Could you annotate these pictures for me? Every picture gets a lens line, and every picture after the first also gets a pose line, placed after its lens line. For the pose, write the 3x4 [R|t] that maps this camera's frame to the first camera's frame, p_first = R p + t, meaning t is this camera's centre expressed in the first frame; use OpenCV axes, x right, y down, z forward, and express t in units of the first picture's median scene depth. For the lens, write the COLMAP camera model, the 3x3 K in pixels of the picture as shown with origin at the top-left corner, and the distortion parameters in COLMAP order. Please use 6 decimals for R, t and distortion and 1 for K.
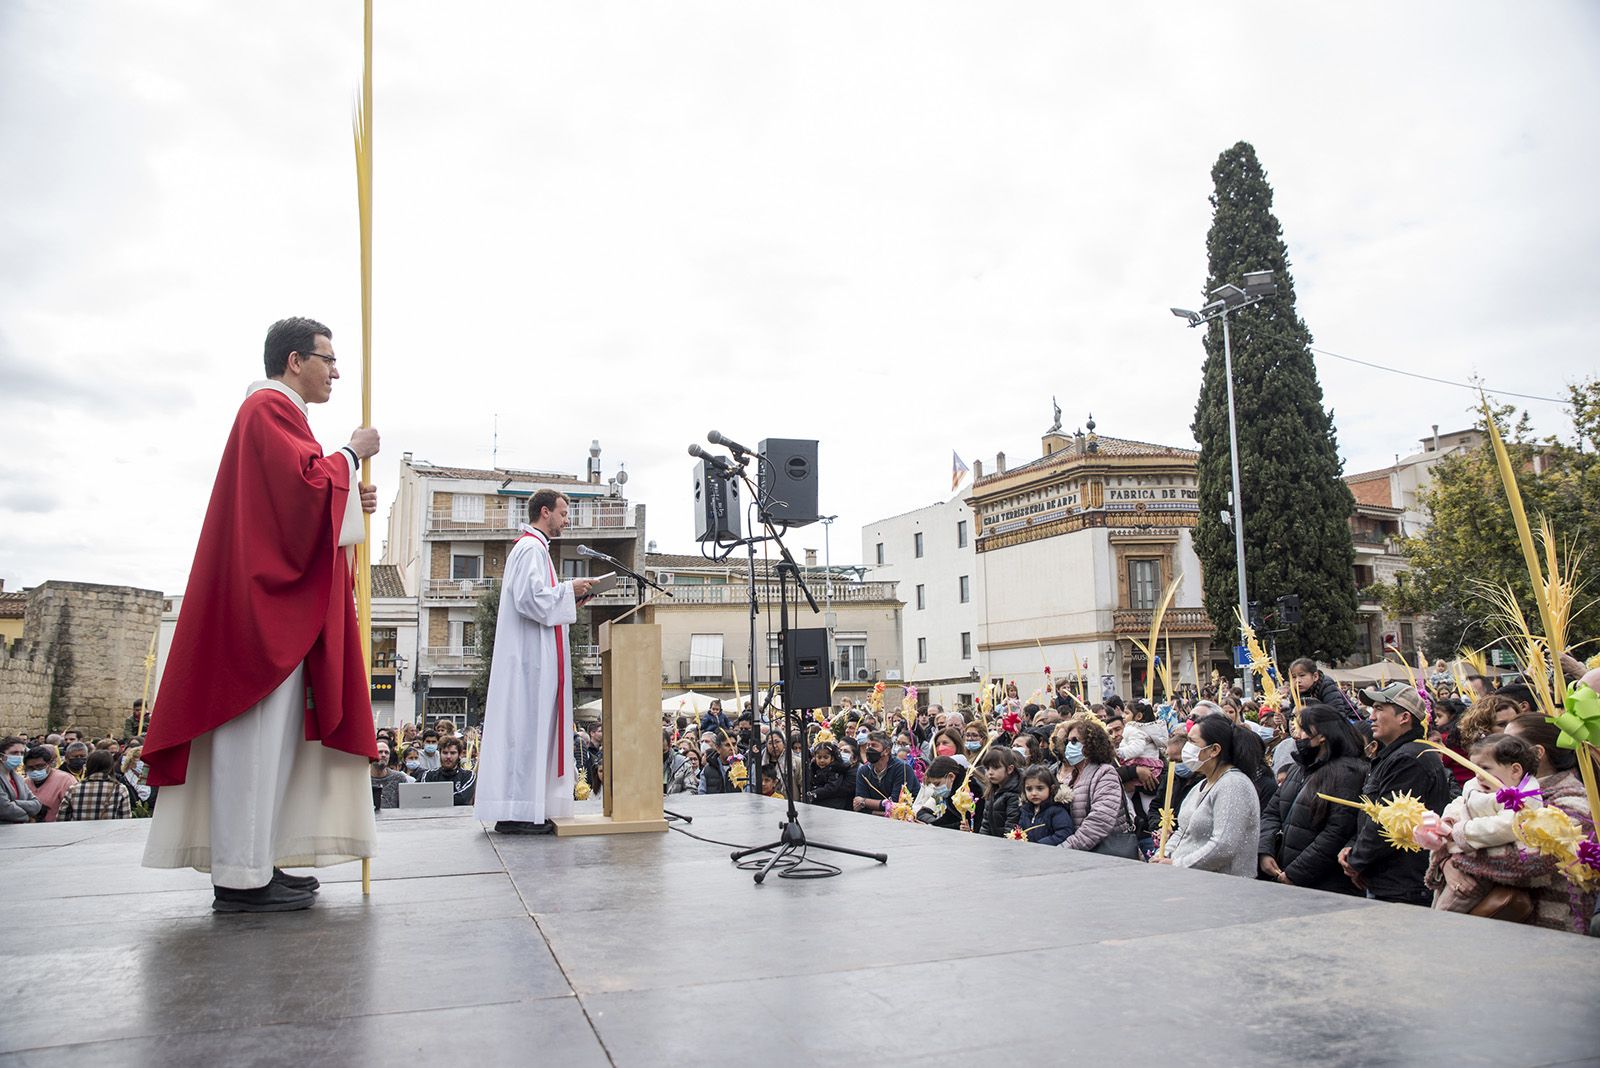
lens RADIAL K [[1108.9, 0, 794.0], [0, 1108.9, 530.4], [0, 0, 1]] dist [-0.128395, 0.101556]
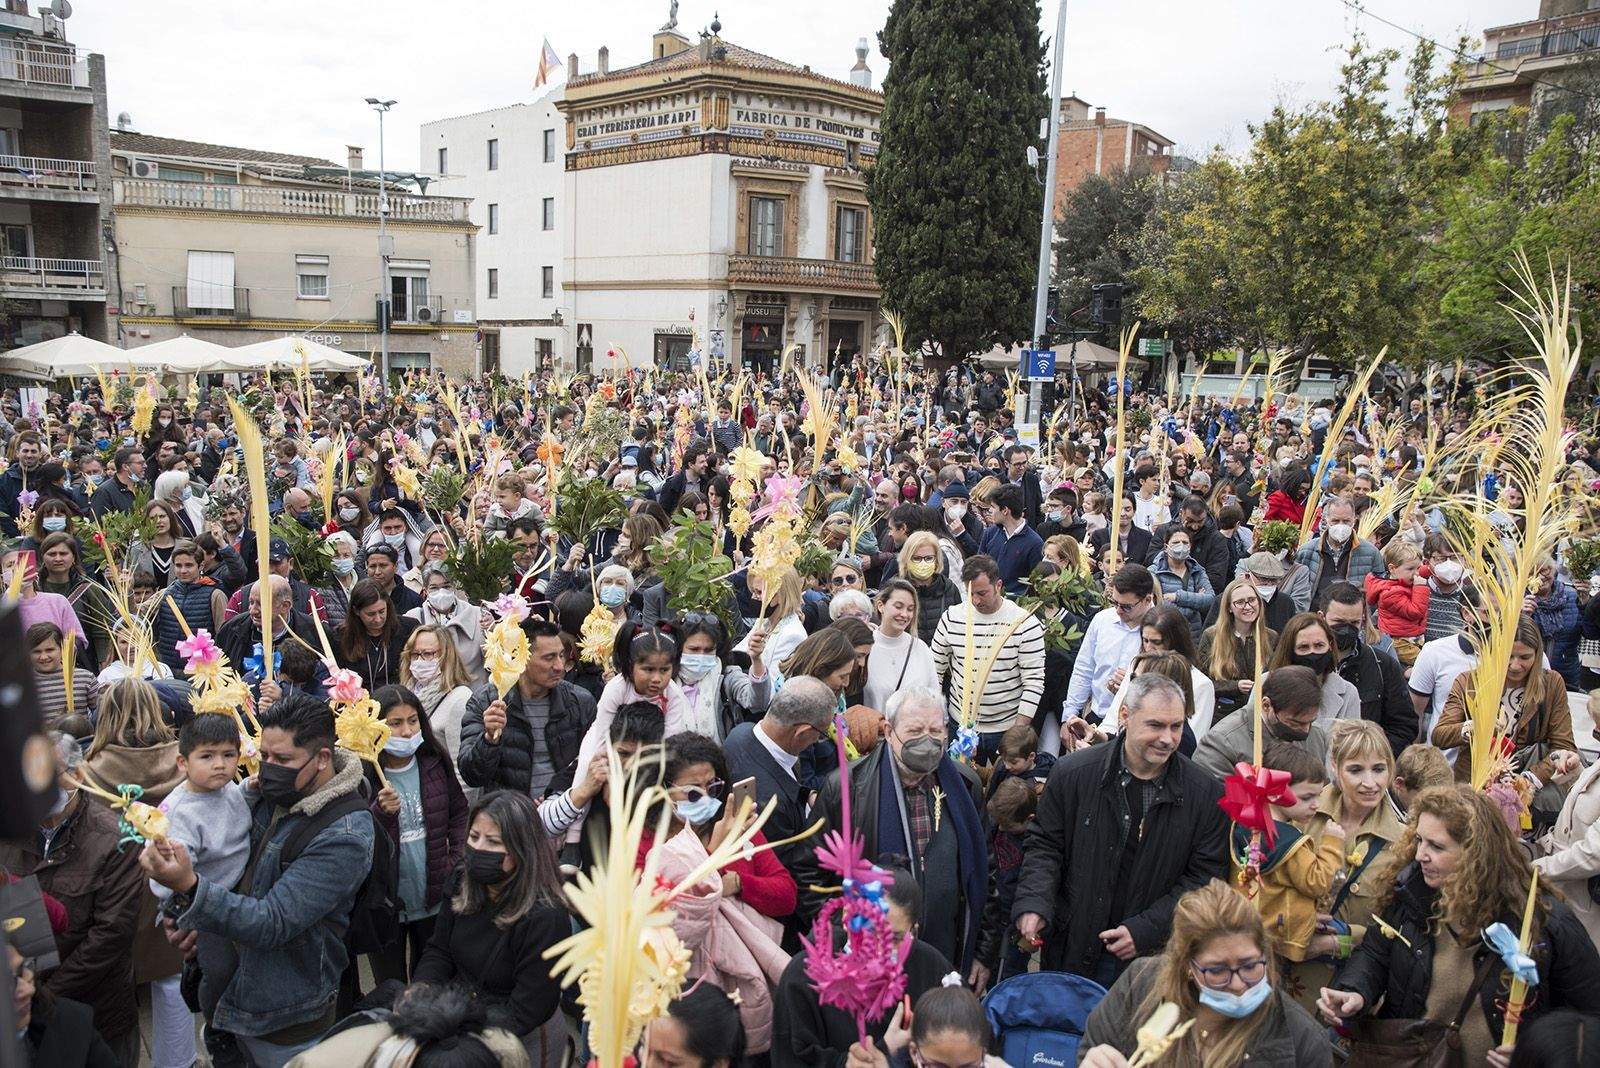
lens RADIAL K [[1108.9, 0, 794.0], [0, 1108.9, 530.4], [0, 0, 1]] dist [-0.128395, 0.101556]
pose [[0.920541, -0.021673, 0.390043, -0.002377], [-0.108238, 0.945217, 0.307975, 0.005992], [-0.375350, -0.325722, 0.867766, 0.159012]]
